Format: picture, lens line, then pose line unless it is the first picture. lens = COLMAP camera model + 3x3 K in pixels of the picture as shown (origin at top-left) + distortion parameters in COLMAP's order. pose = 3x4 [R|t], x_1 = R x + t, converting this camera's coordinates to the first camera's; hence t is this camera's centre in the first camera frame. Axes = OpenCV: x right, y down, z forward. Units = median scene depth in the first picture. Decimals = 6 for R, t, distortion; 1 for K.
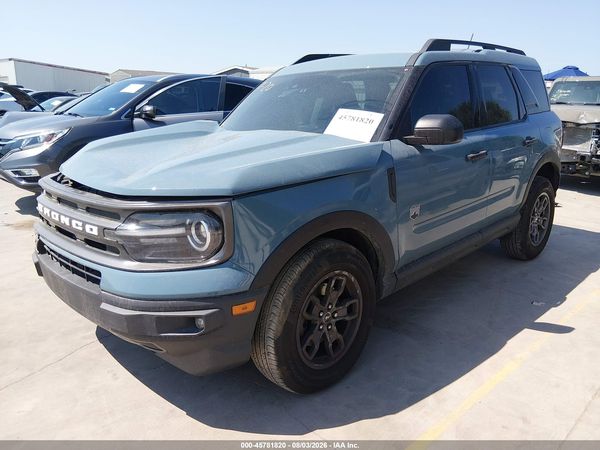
lens RADIAL K [[460.5, 0, 300.0], [0, 460.5, 225.0], [0, 0, 1]] dist [0.112383, -0.189728]
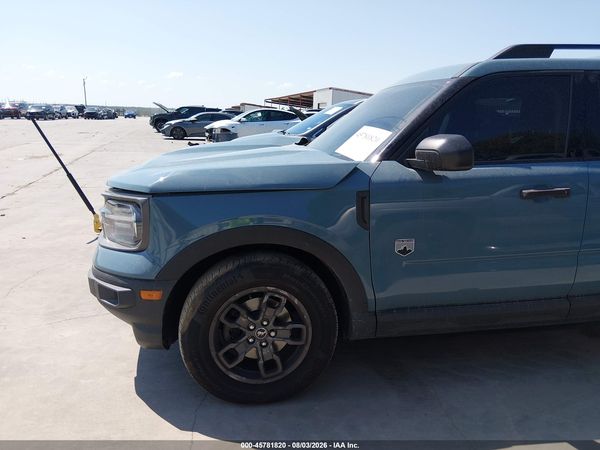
lens RADIAL K [[460.5, 0, 300.0], [0, 460.5, 225.0], [0, 0, 1]] dist [0.112383, -0.189728]
pose [[0.808122, 0.143831, -0.571184, 0.615740], [-0.172287, 0.985038, 0.004290, -0.041117], [0.563255, 0.094940, 0.820811, 0.207792]]
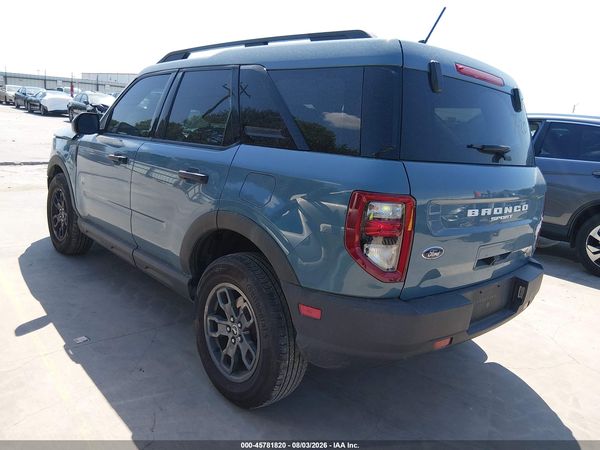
lens RADIAL K [[460.5, 0, 300.0], [0, 460.5, 225.0], [0, 0, 1]] dist [0.112383, -0.189728]
pose [[-0.052689, 0.218685, -0.974372, 1.713848], [-0.353632, 0.908413, 0.223003, -0.471133], [0.933900, 0.356319, 0.029470, 1.715967]]
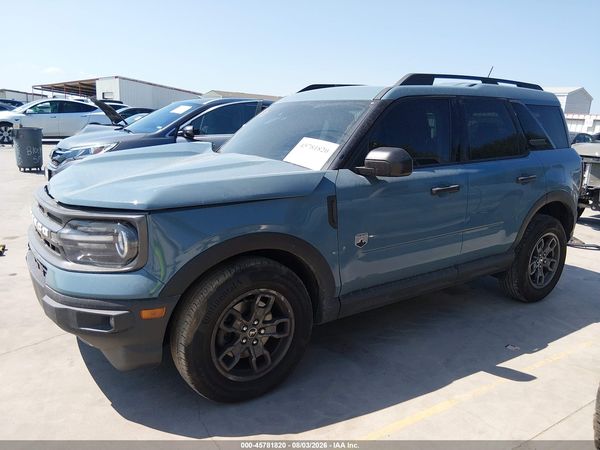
lens RADIAL K [[460.5, 0, 300.0], [0, 460.5, 225.0], [0, 0, 1]] dist [0.112383, -0.189728]
pose [[0.982330, 0.075721, -0.171158, 0.309076], [-0.083336, 0.995807, -0.037742, -0.012476], [0.167582, 0.051339, 0.984520, -0.031789]]
